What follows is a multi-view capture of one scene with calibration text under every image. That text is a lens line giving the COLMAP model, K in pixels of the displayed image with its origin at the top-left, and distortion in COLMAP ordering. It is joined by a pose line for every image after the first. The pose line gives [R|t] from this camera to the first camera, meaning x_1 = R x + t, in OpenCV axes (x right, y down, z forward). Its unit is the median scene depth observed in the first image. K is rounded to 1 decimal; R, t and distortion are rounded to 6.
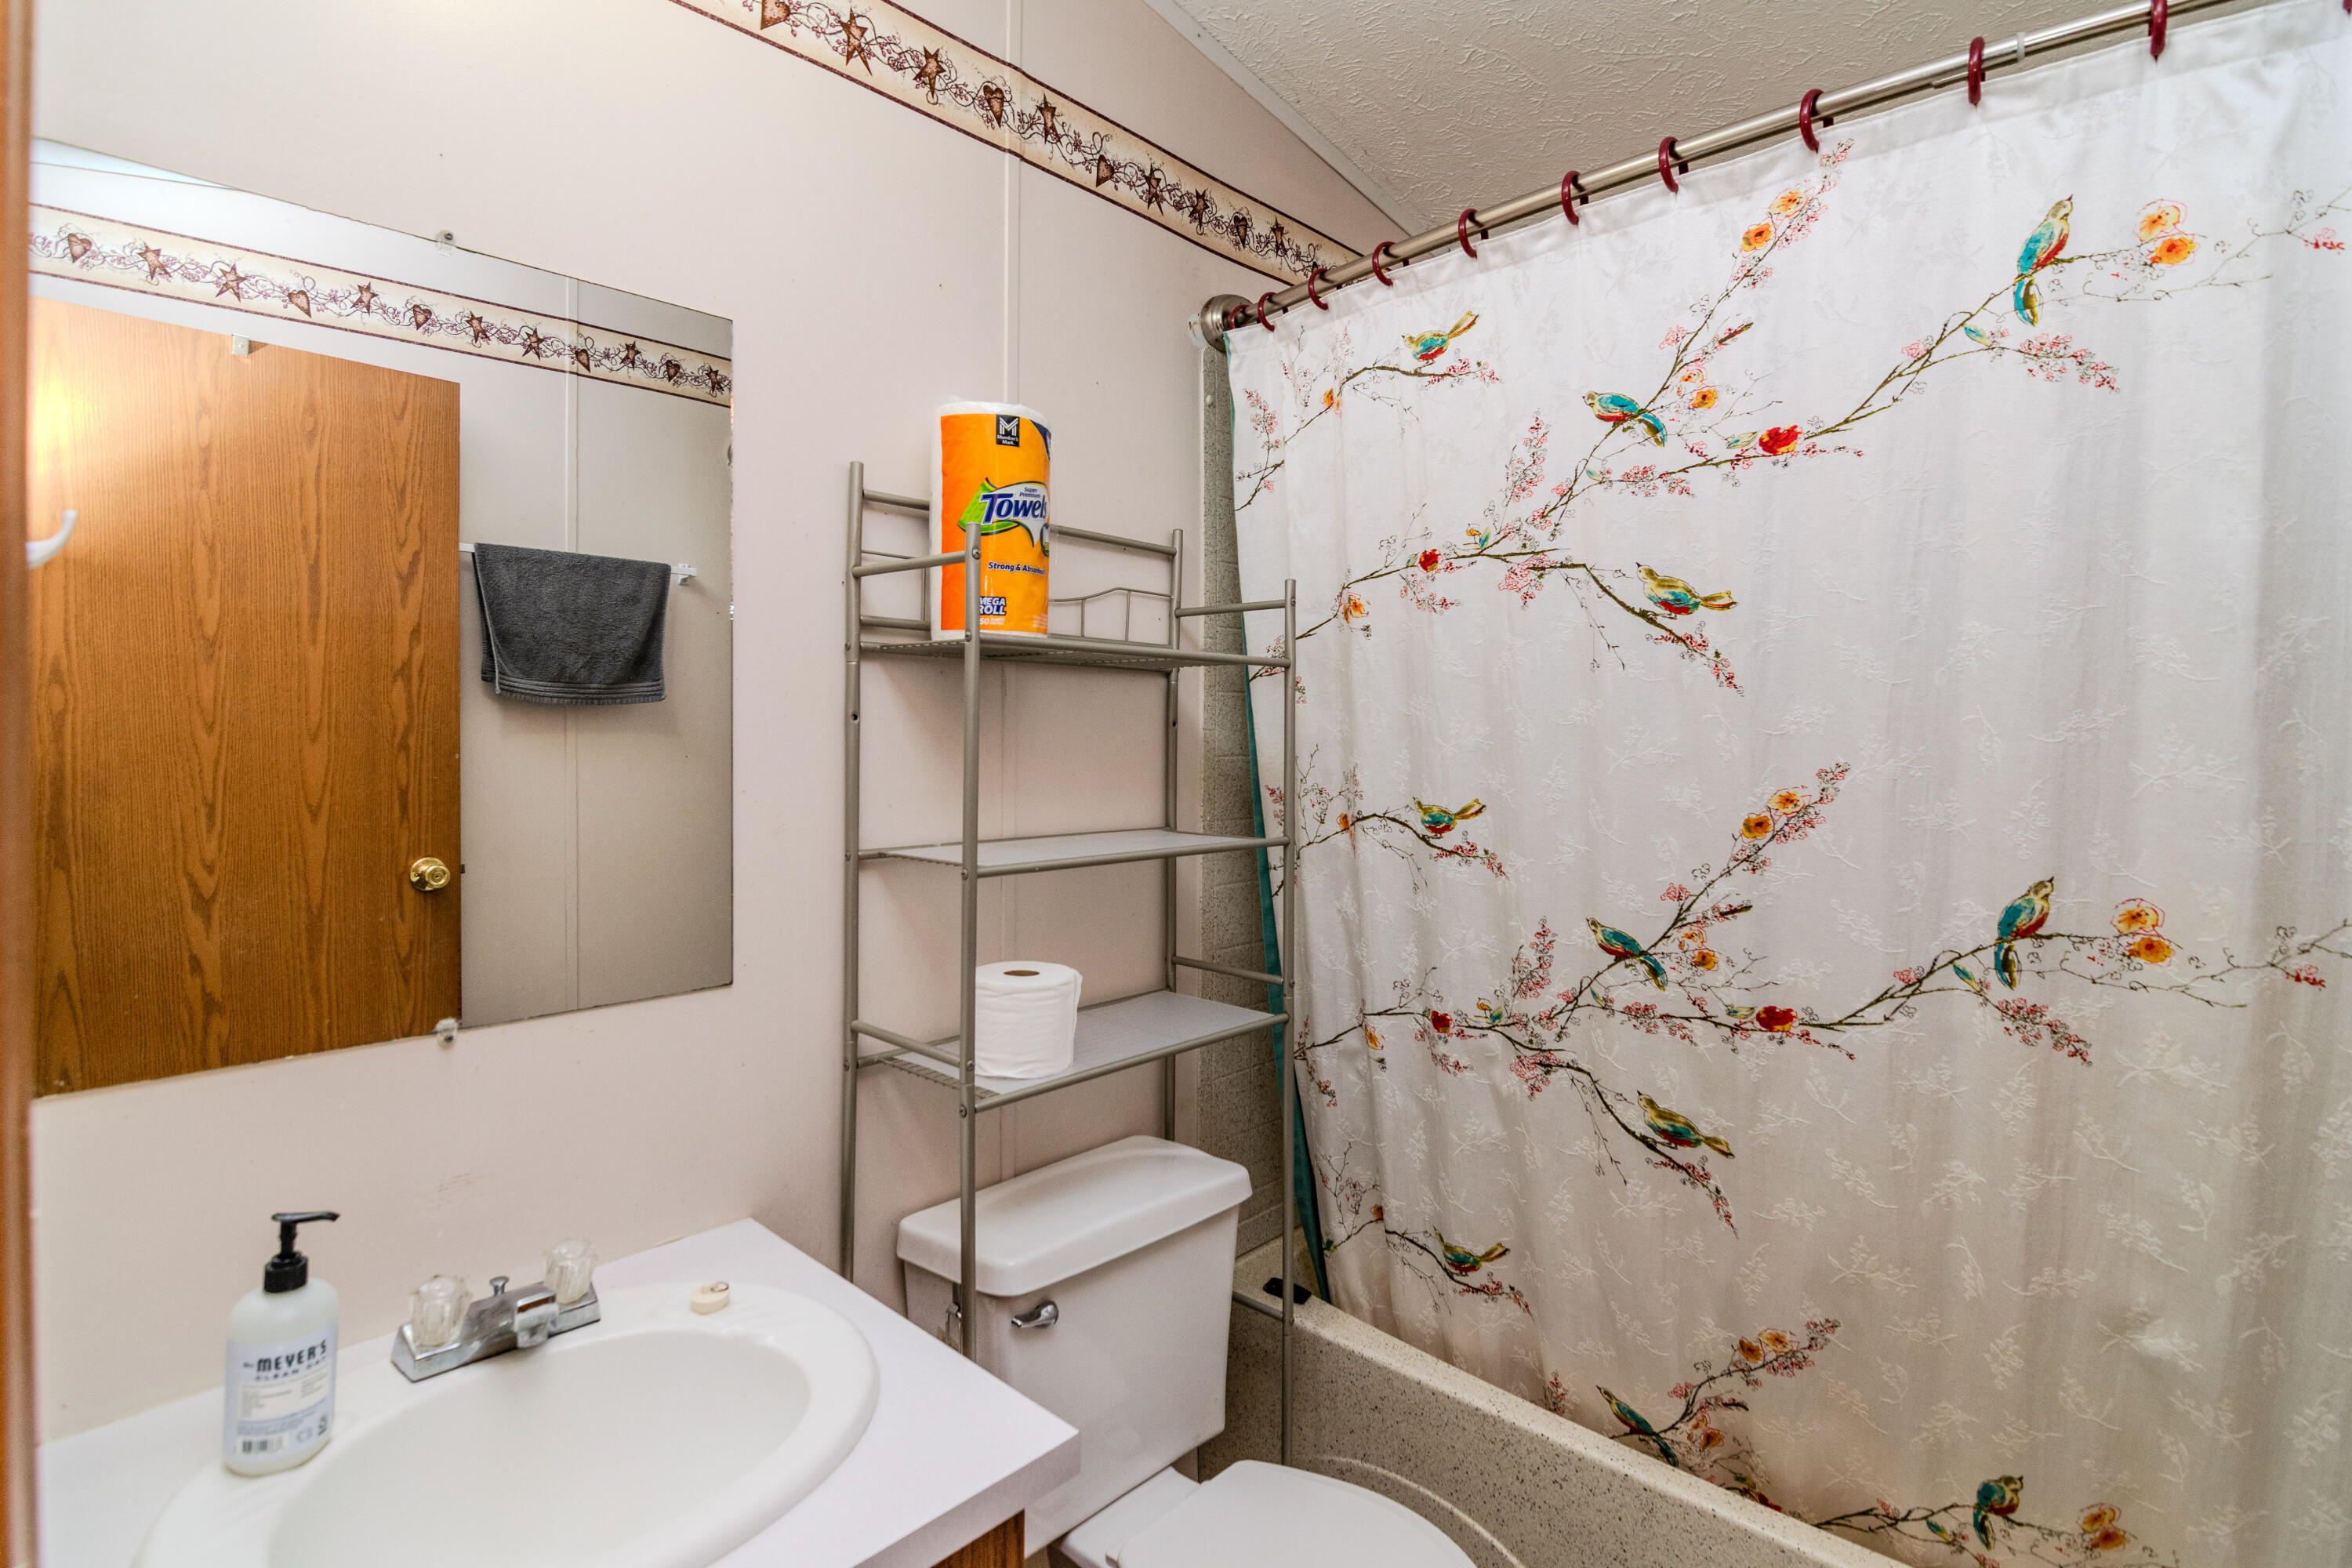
lens RADIAL K [[1153.7, 0, 1174.4], [0, 1153.7, 712.6], [0, 0, 1]] dist [0.000640, -0.006060]
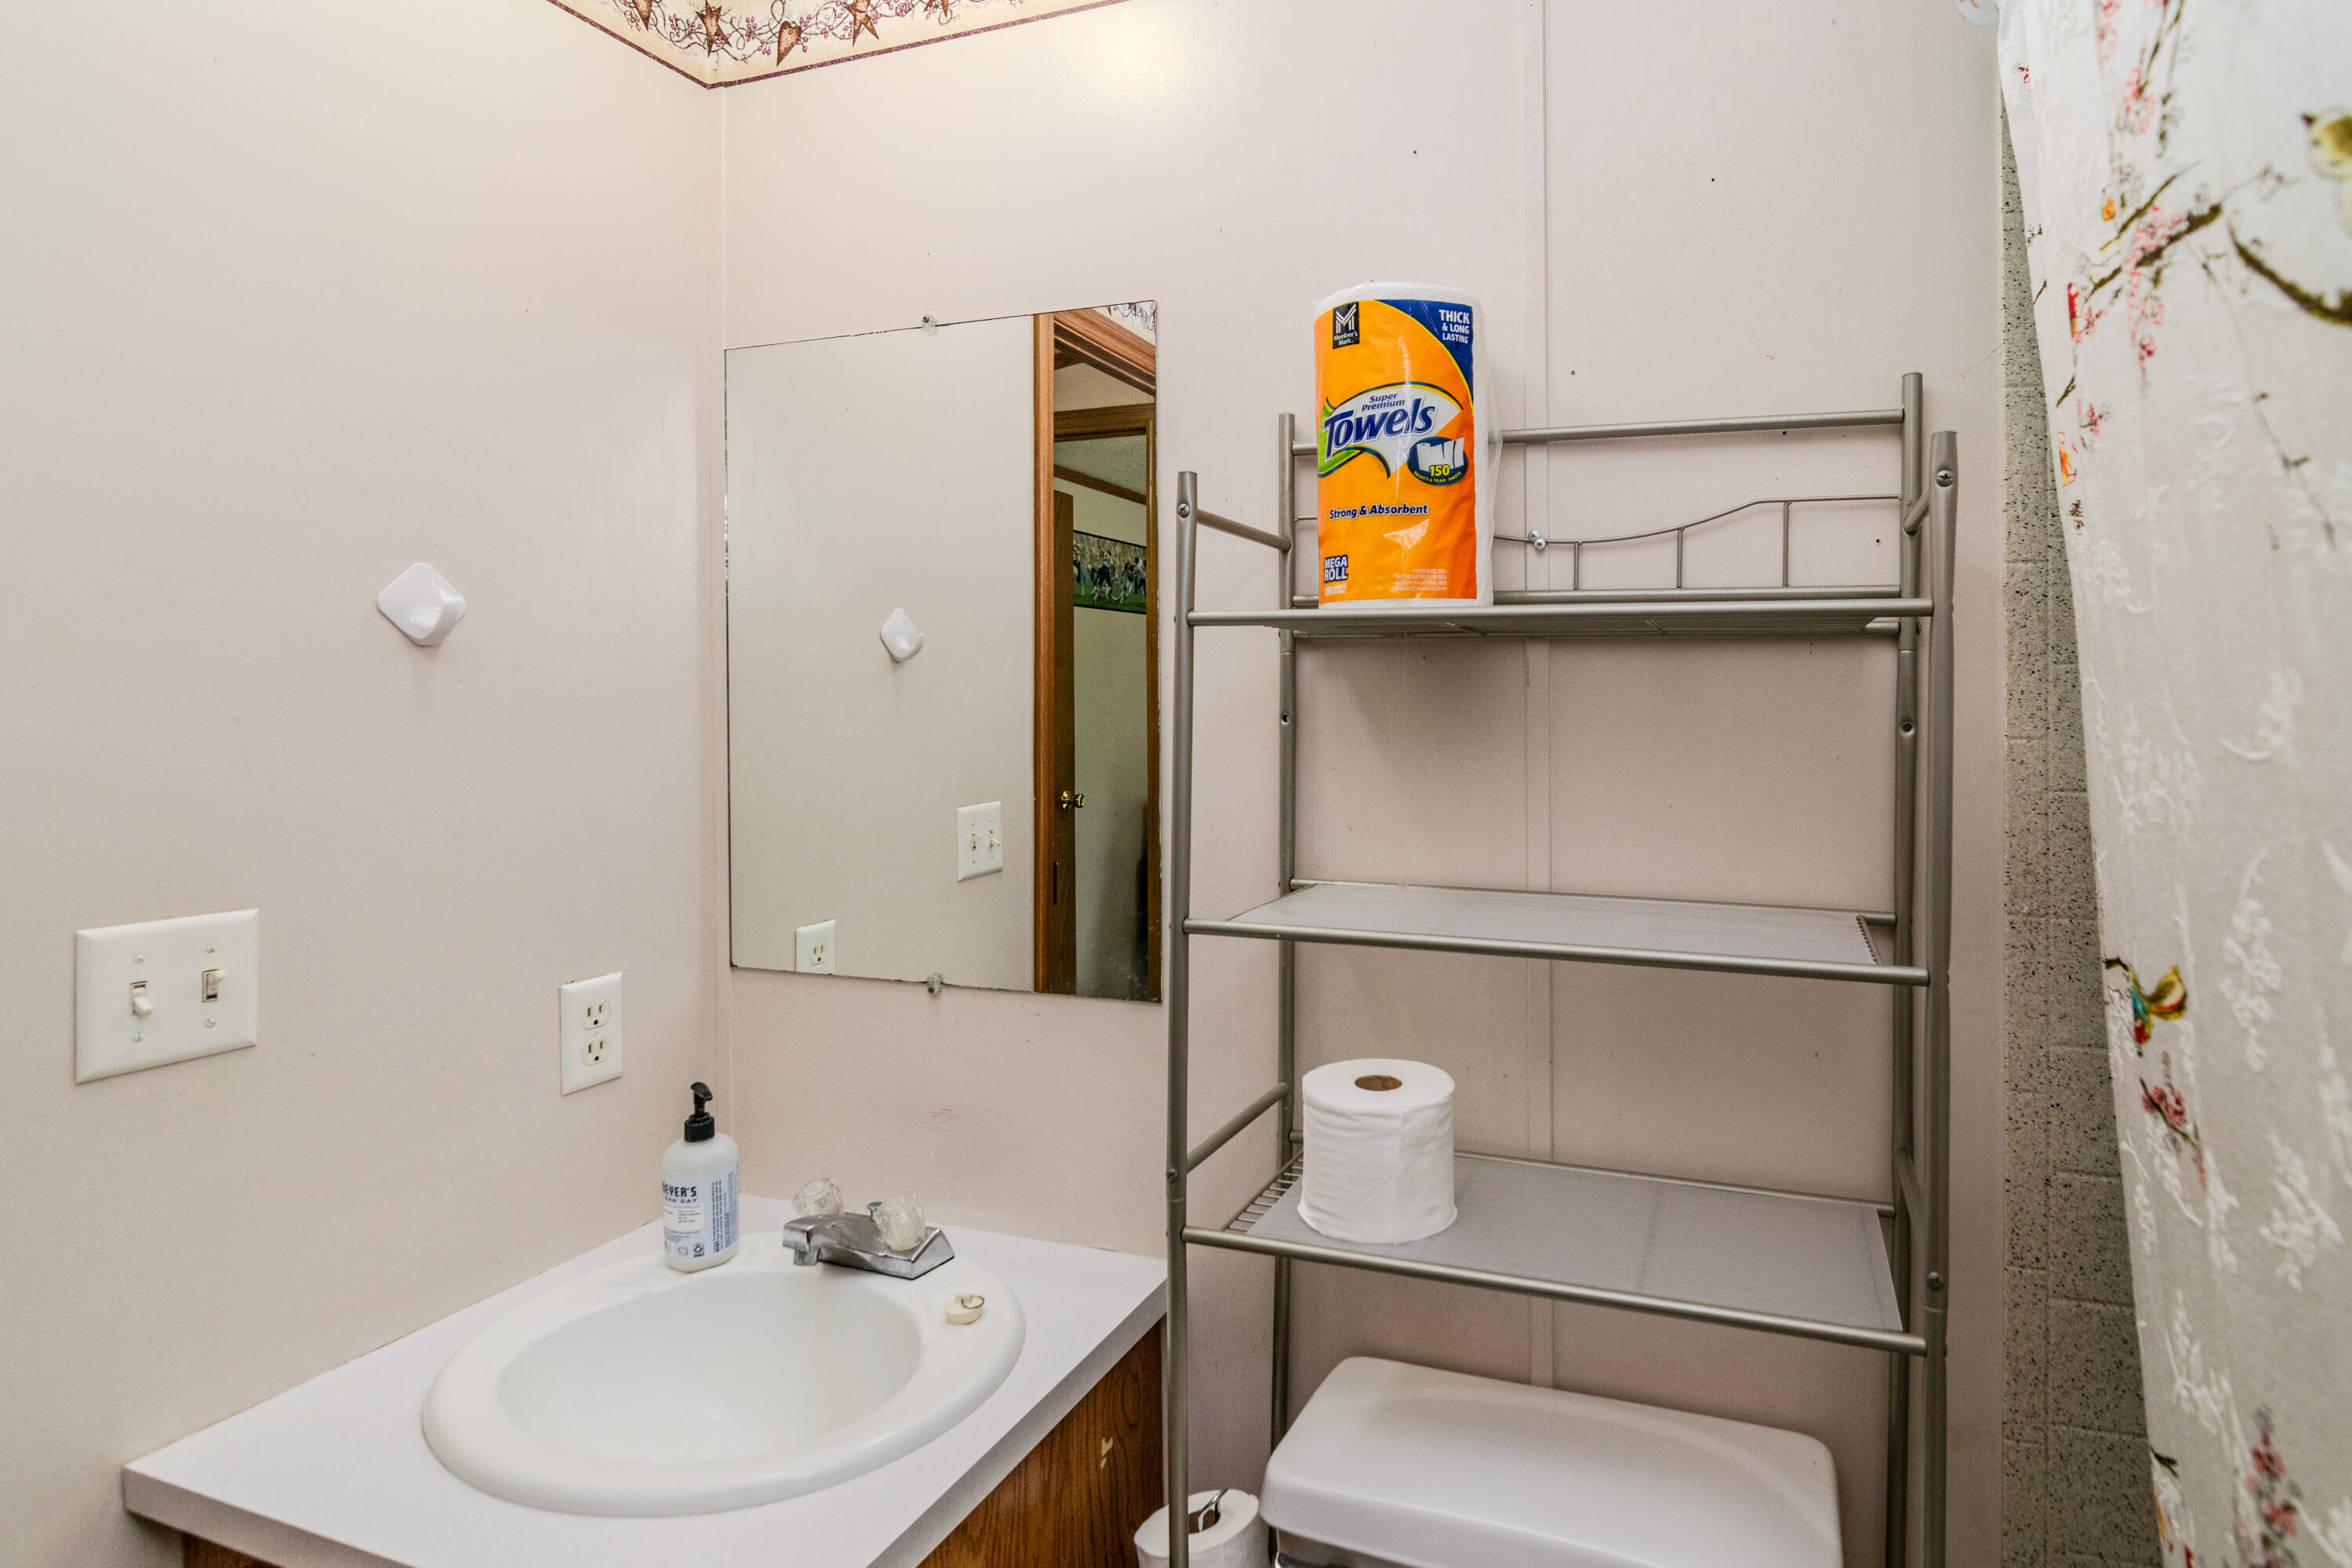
lens RADIAL K [[1242.1, 0, 1175.1], [0, 1242.1, 676.8], [0, 0, 1]] dist [-0.058612, -0.000049]
pose [[0.405381, -0.029462, -0.913673, 0.516552], [0.013993, 0.999563, -0.026023, -0.005071], [0.914041, -0.002235, 0.405616, 0.588357]]
